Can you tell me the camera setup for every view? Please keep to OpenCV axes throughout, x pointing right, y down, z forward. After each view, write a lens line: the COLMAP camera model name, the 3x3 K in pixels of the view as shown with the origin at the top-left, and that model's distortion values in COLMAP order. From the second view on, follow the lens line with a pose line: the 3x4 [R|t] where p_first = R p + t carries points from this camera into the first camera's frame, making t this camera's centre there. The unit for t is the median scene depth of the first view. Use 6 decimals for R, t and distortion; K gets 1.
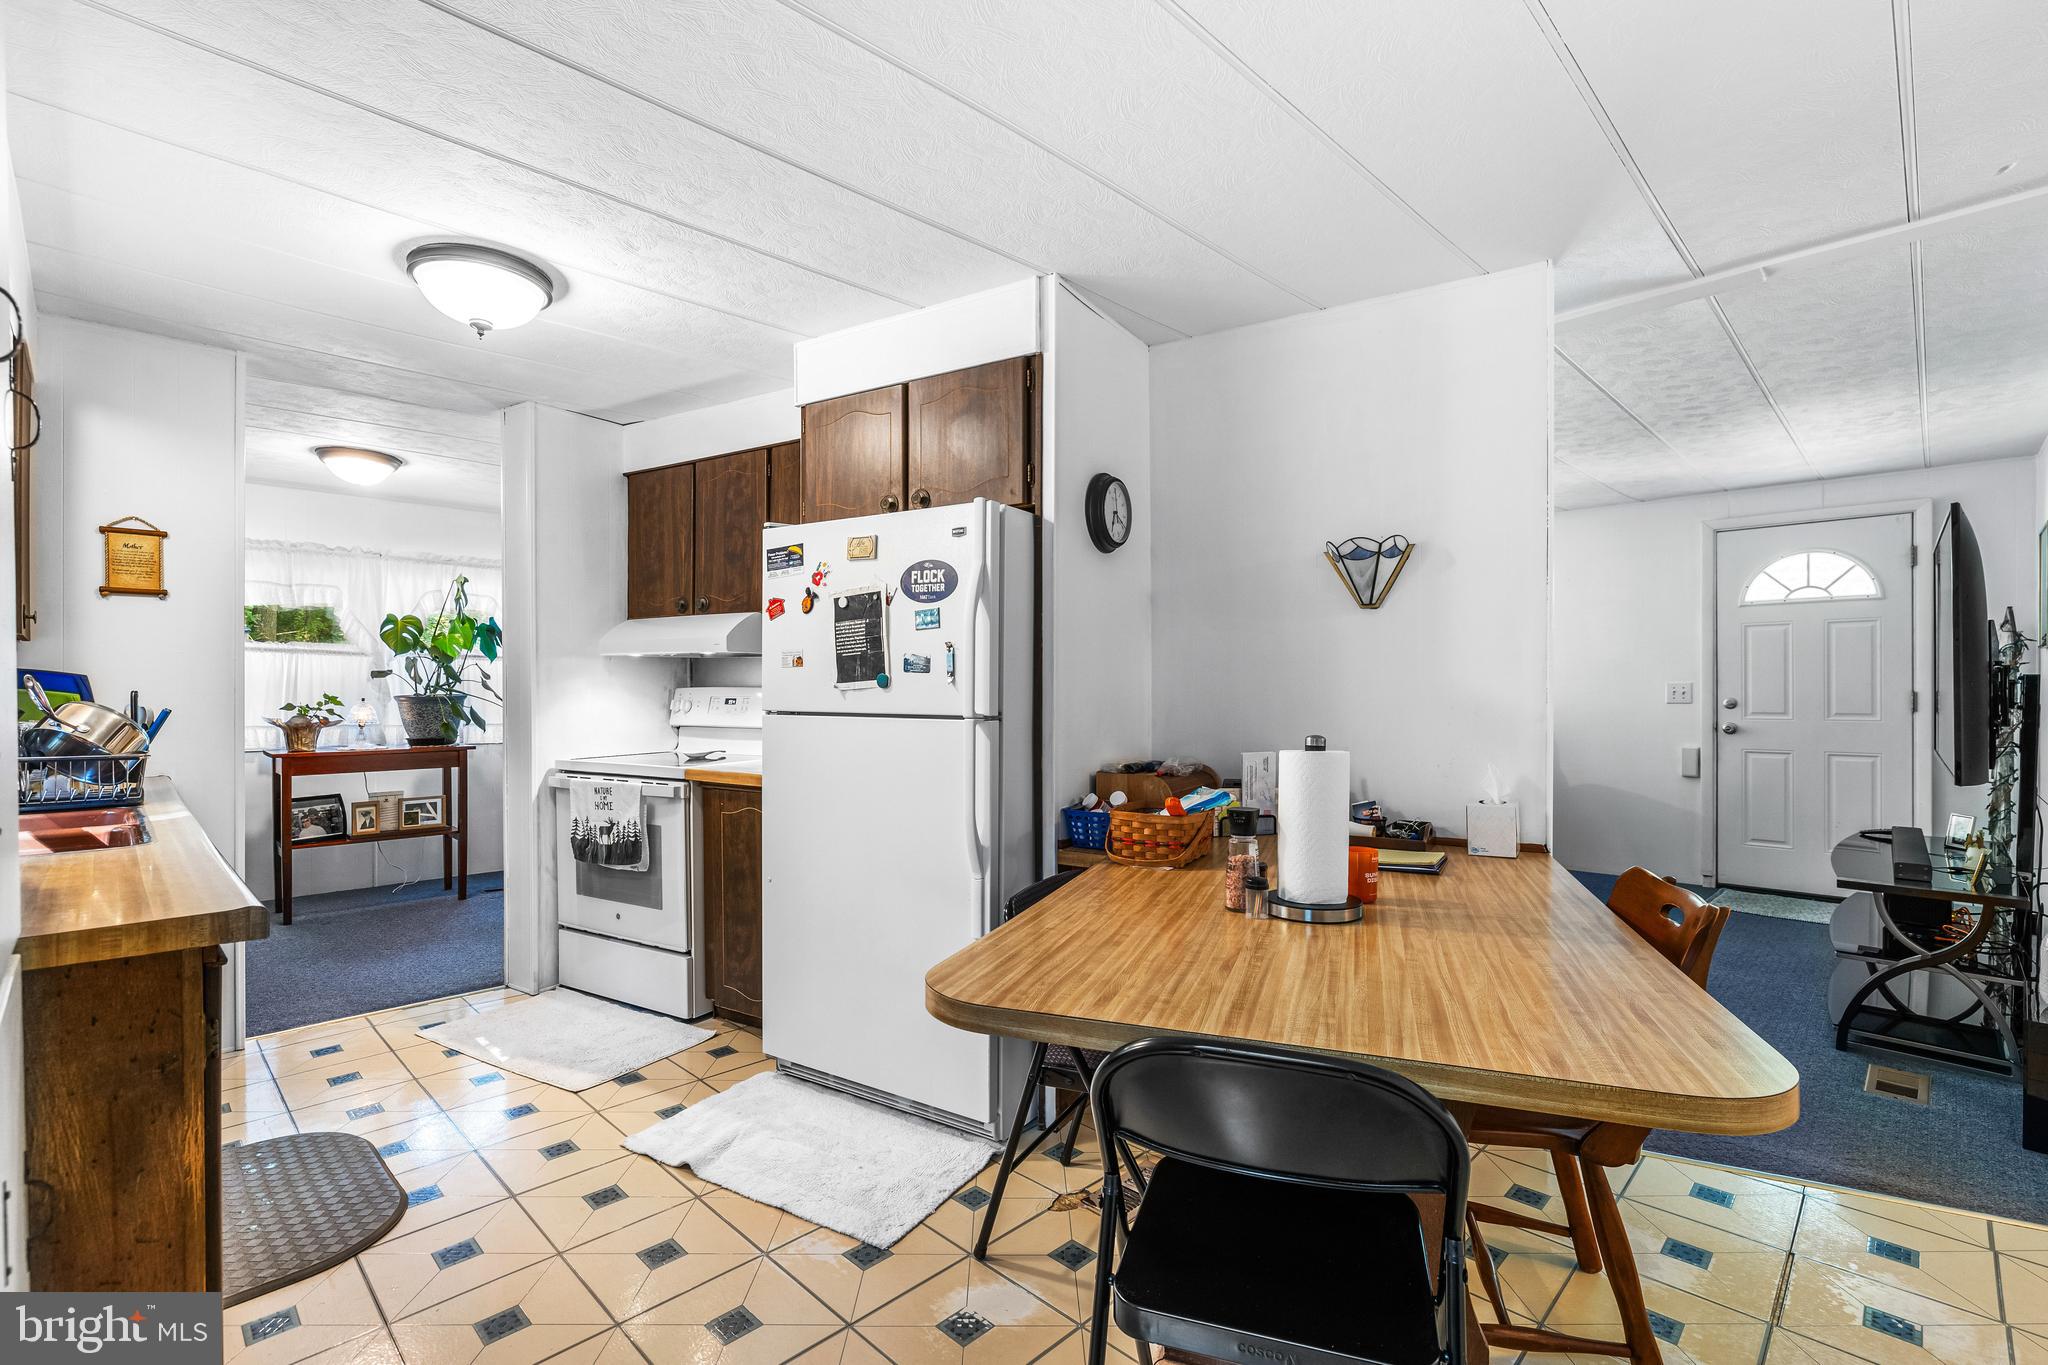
lens RADIAL K [[912.5, 0, 1013.9], [0, 912.5, 696.9], [0, 0, 1]] dist [-0.003929, 0.001542]
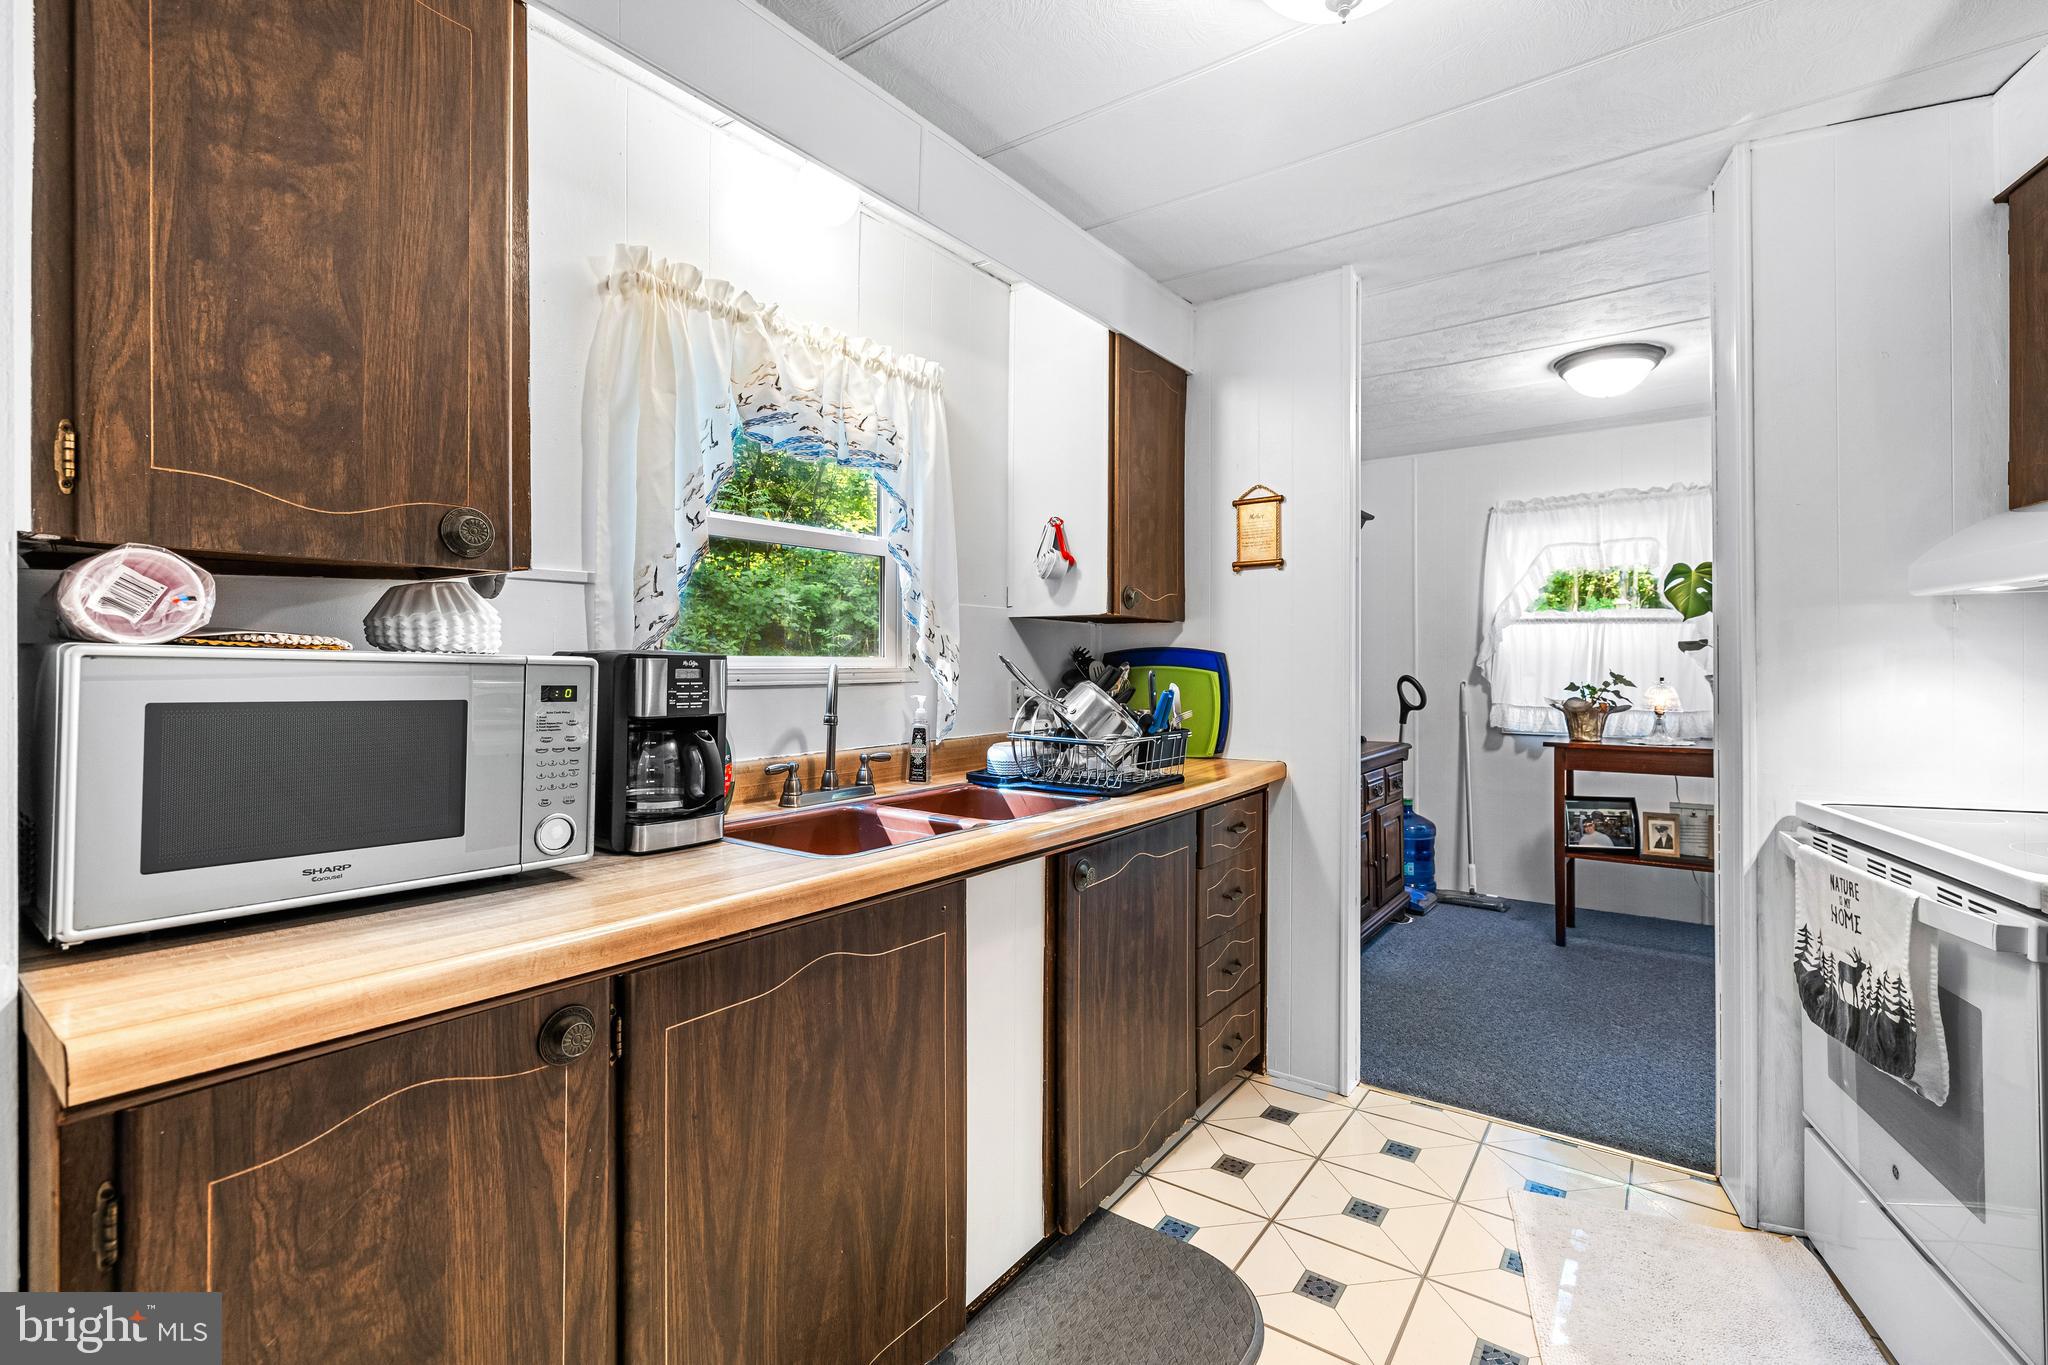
lens RADIAL K [[912.5, 0, 1006.5], [0, 912.5, 668.5], [0, 0, 1]] dist [-0.003929, 0.001542]
pose [[0.150502, 0.001787, -0.988608, -0.056168], [-0.006009, 0.999982, 0.000892, -0.005193], [0.988592, 0.005807, 0.150510, 0.493900]]
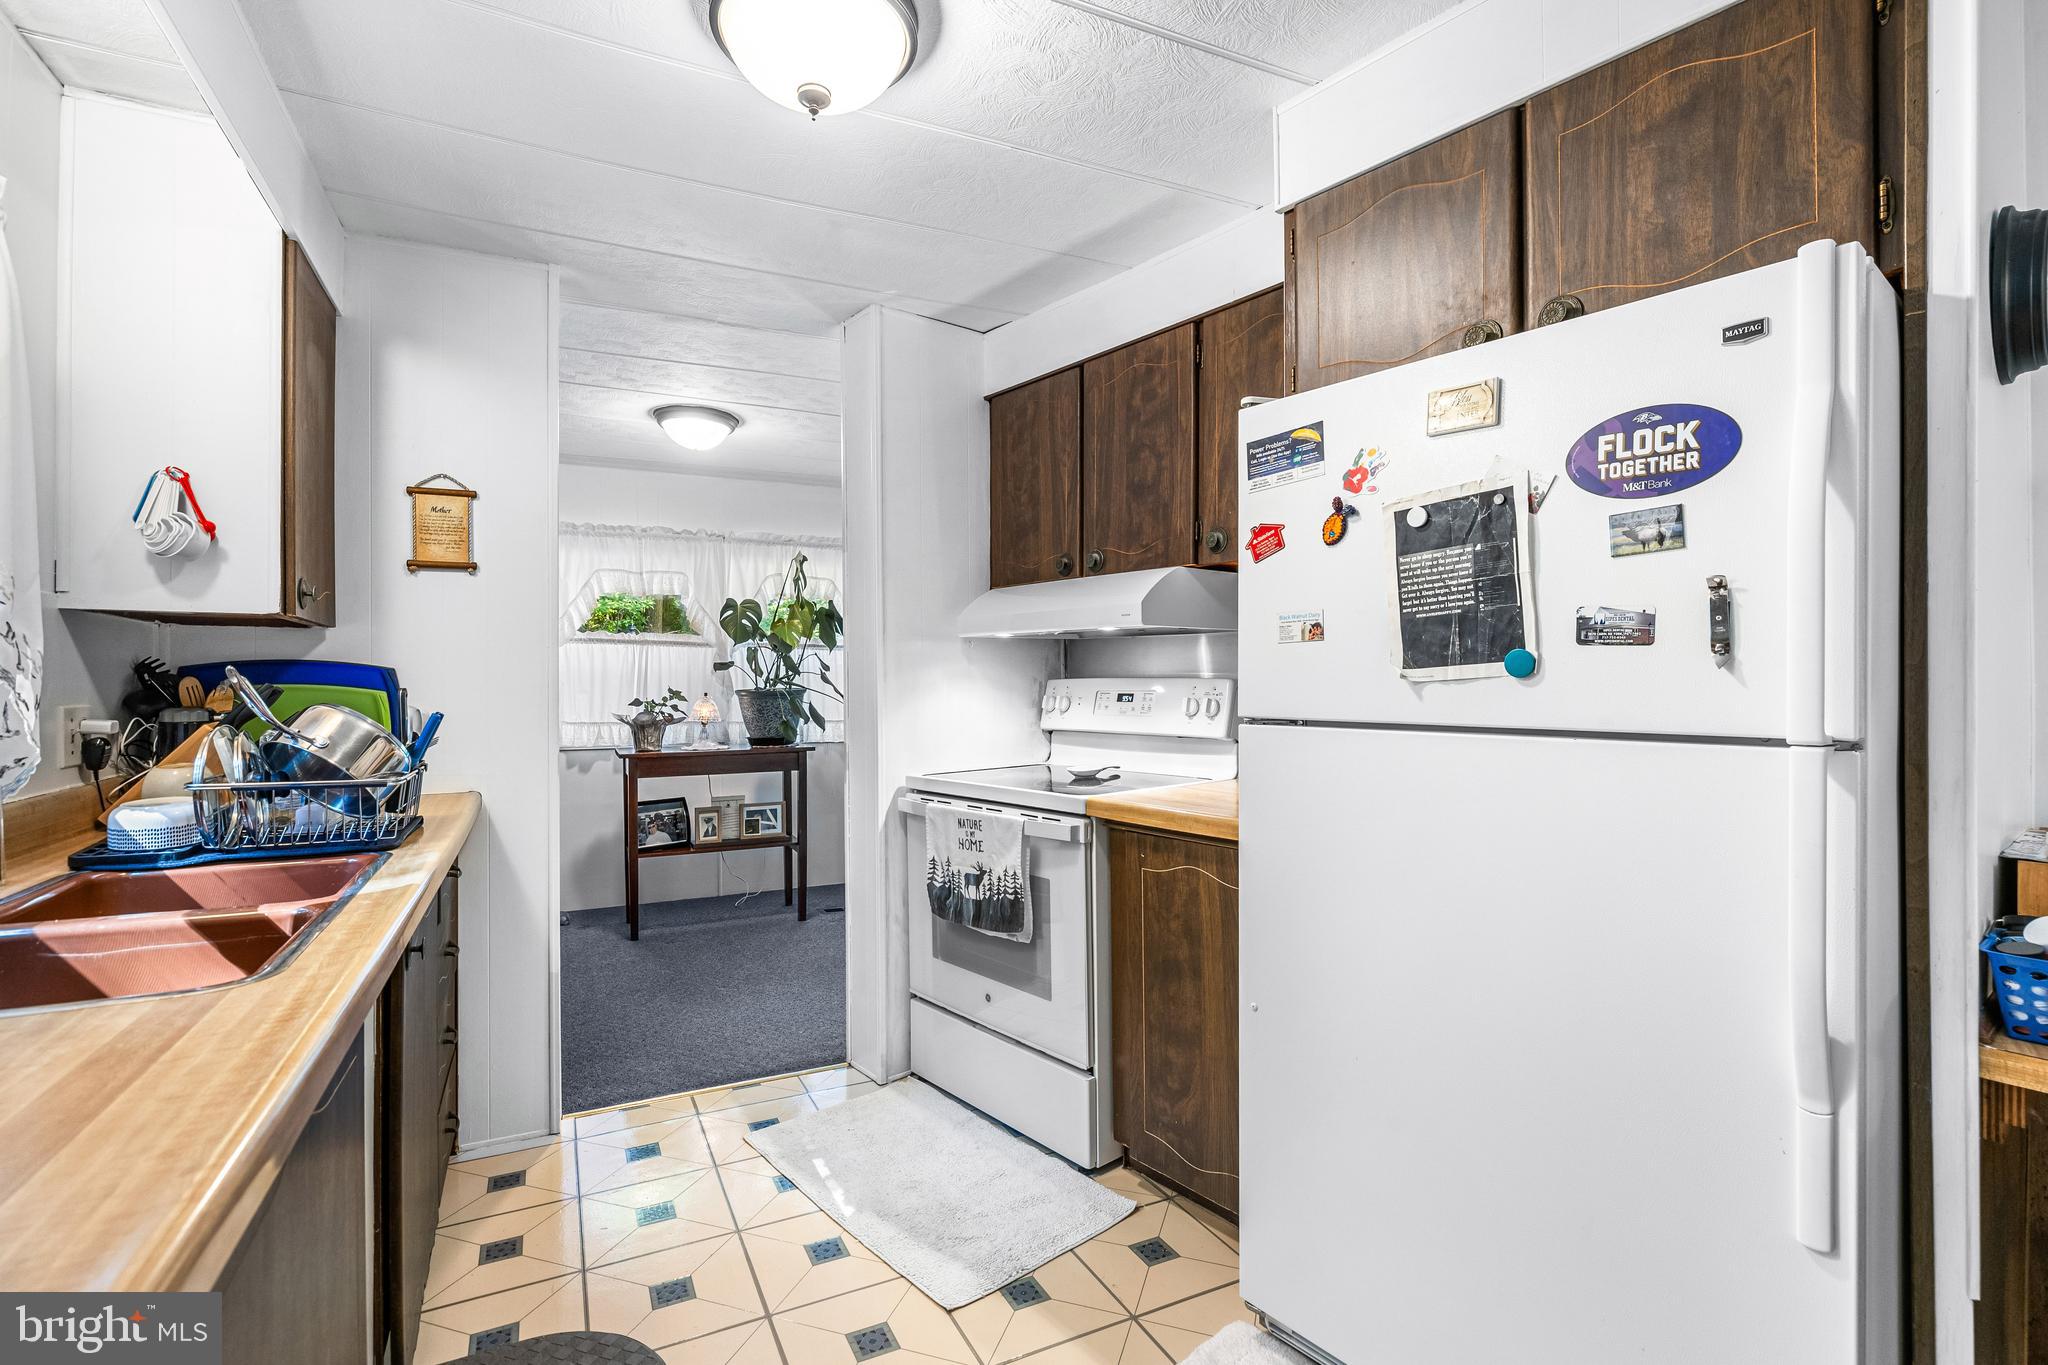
lens RADIAL K [[947.7, 0, 1018.2], [0, 947.7, 686.8], [0, 0, 1]] dist [-0.000925, -0.000050]
pose [[0.947689, -0.003440, -0.319177, -0.170857], [0.003287, 0.999994, -0.001020, -0.003664], [0.319178, -0.000082, 0.947695, 0.296917]]
